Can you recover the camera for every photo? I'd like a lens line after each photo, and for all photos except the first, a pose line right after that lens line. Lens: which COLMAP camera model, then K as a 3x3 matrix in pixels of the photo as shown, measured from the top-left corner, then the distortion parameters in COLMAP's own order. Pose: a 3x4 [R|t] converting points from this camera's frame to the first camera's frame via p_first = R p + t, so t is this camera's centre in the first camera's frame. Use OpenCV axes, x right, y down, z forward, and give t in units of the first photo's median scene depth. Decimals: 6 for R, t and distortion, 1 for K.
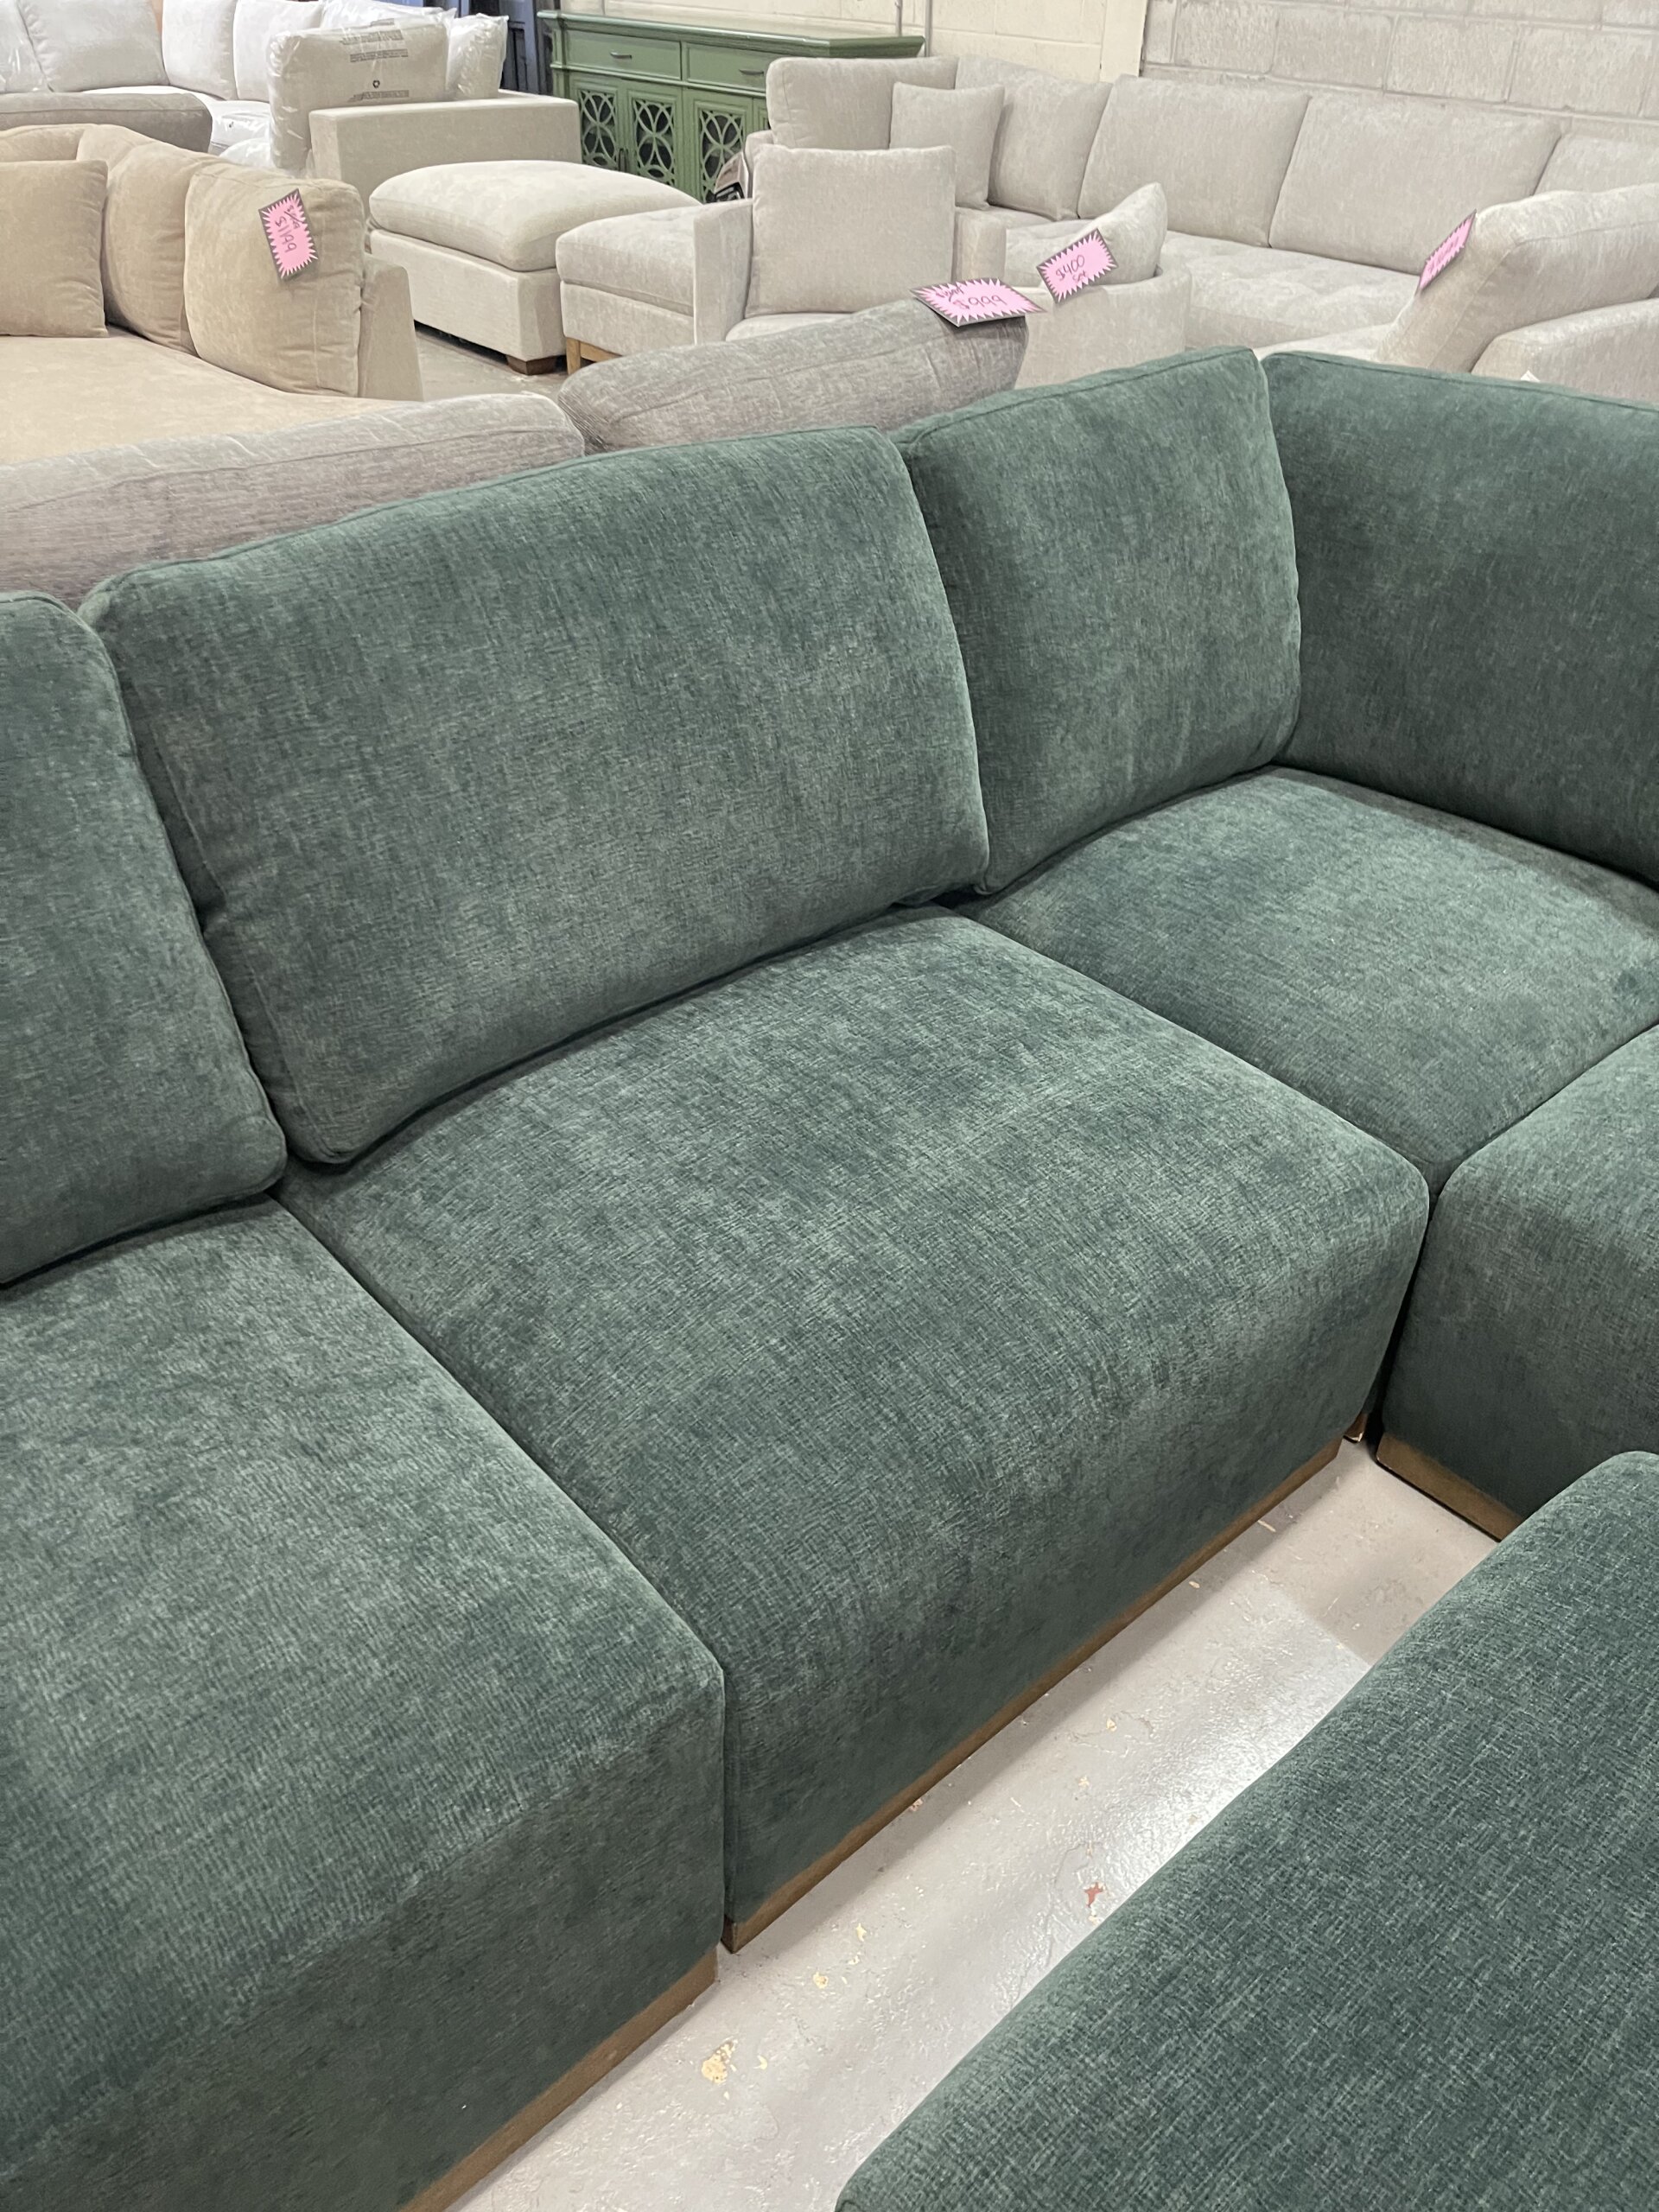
lens RADIAL K [[1663.0, 0, 812.5], [0, 1663.0, 1126.8], [0, 0, 1]] dist [0.065508, -0.085059]
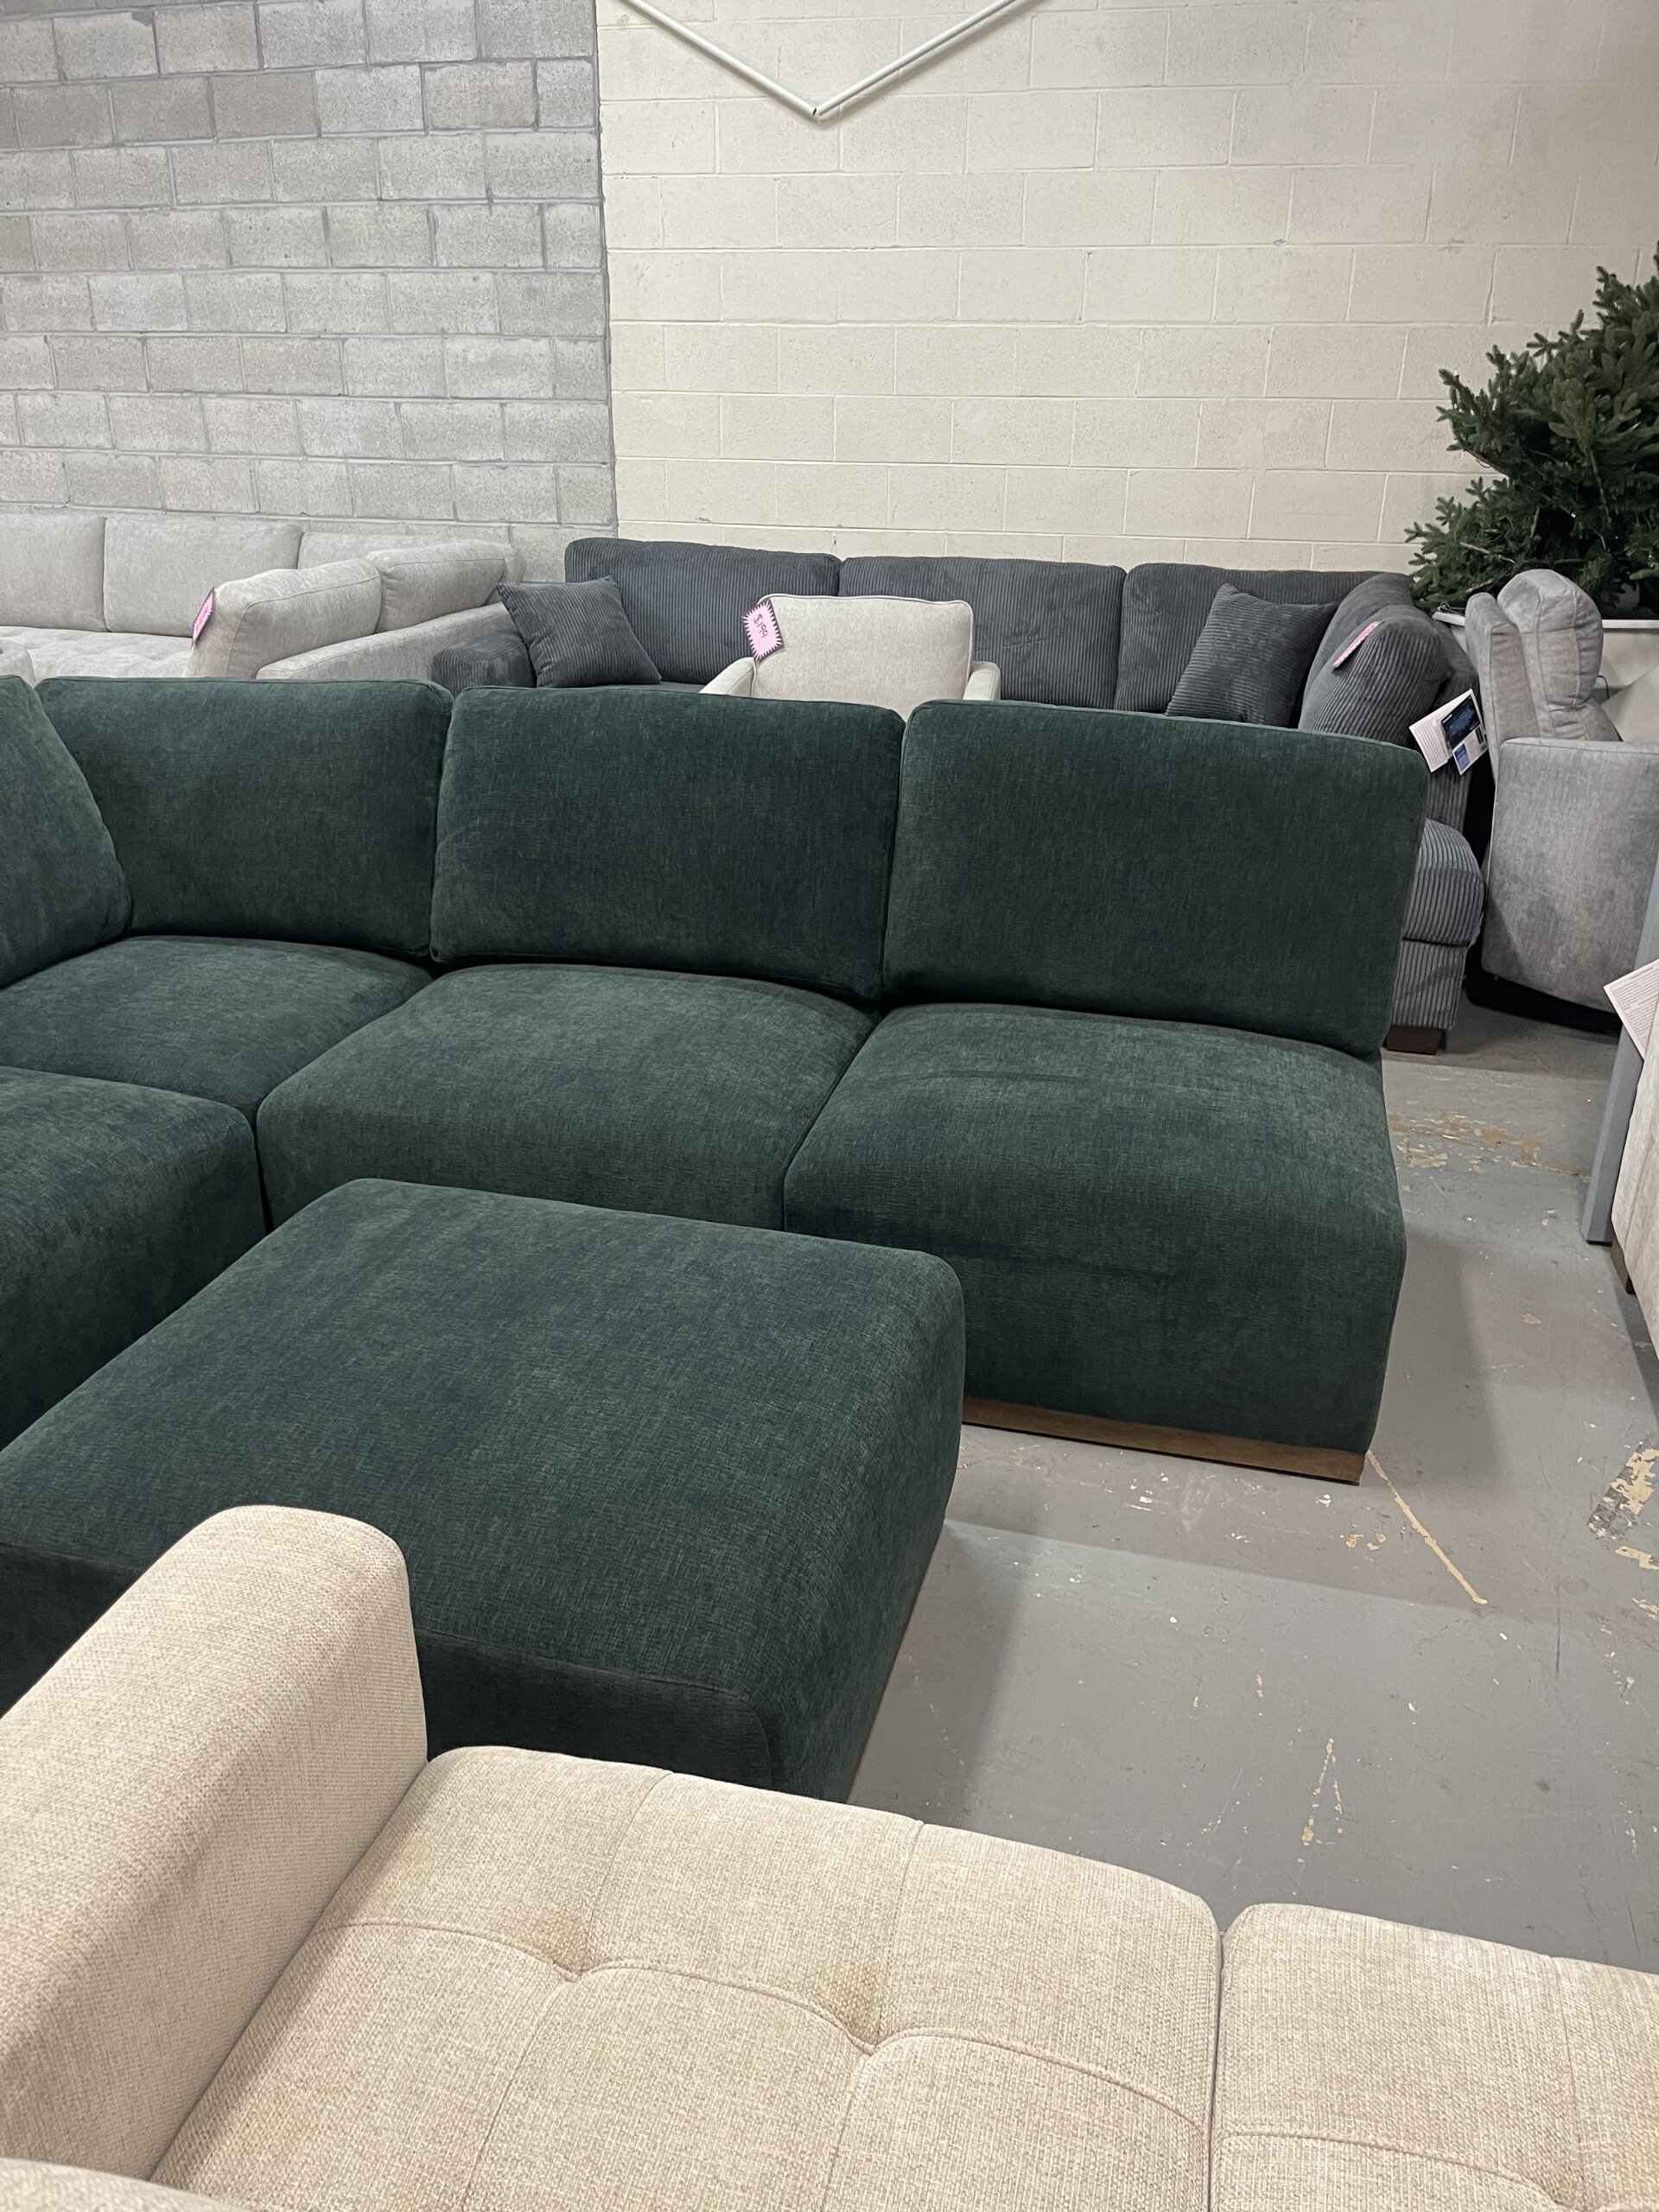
lens RADIAL K [[1663.0, 0, 831.2], [0, 1663.0, 1130.9], [0, 0, 1]] dist [0.065508, -0.085059]
pose [[0.831911, -0.238721, 0.500936, 0.018652], [0.332000, 0.937461, -0.104610, 0.389622], [-0.444635, 0.253337, 0.859139, -0.627580]]
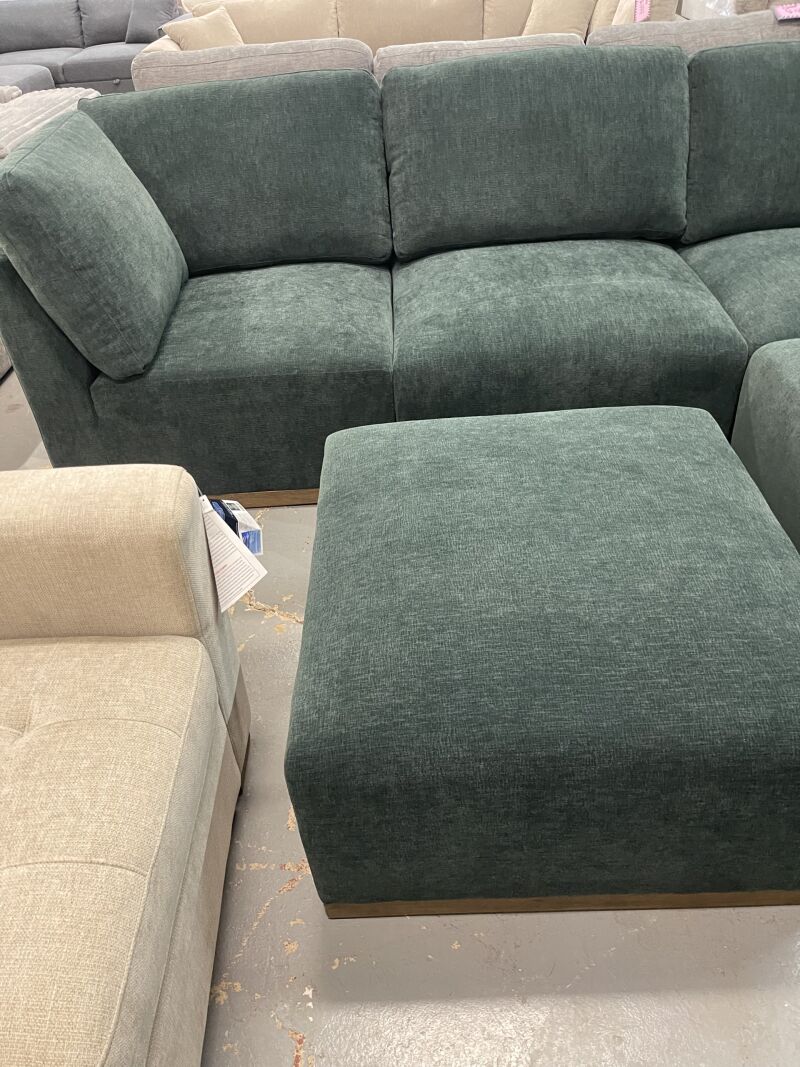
lens RADIAL K [[802.2, 0, 394.6], [0, 802.2, 546.7], [0, 0, 1]] dist [0.065508, -0.085059]
pose [[0.754479, 0.350762, -0.554732, 0.713743], [-0.314123, 0.935103, 0.164043, 0.264768], [0.576271, 0.050487, 0.815698, -0.277728]]
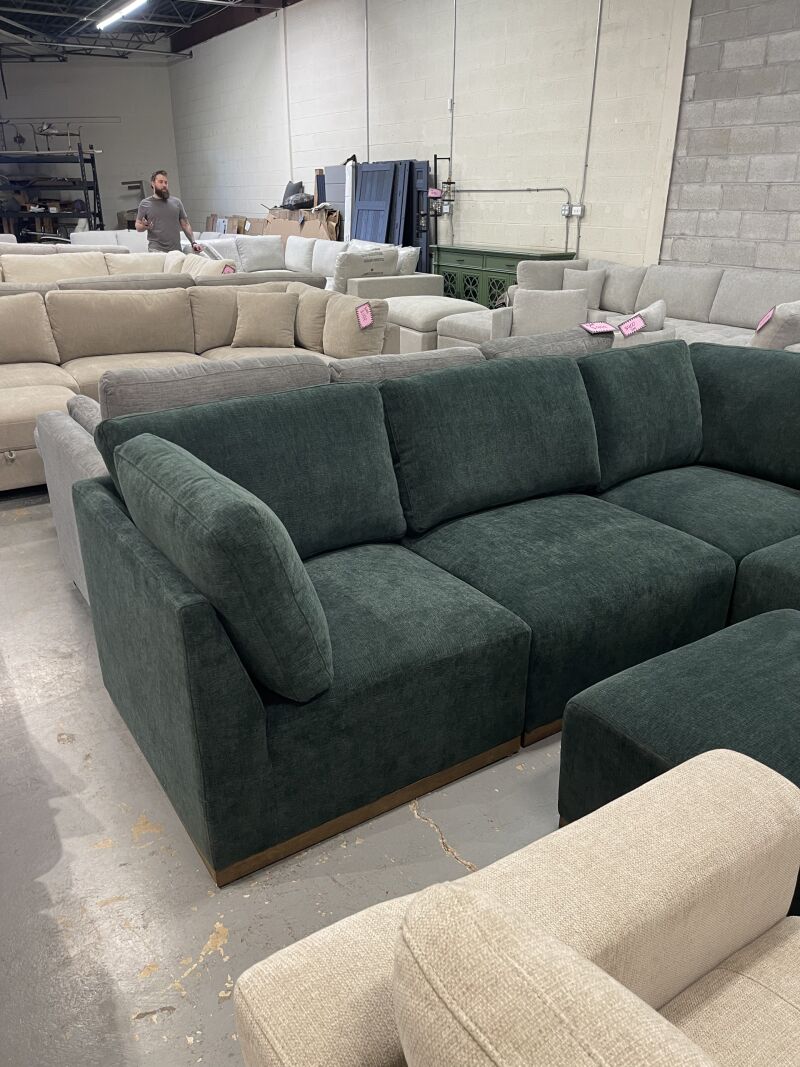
lens RADIAL K [[802.2, 0, 400.1], [0, 802.2, 540.0], [0, 0, 1]] dist [0.065508, -0.085059]
pose [[0.990283, 0.038011, -0.133770, -0.076506], [-0.067622, 0.972159, -0.224354, 0.380448], [0.121517, 0.231220, 0.965283, -0.618706]]
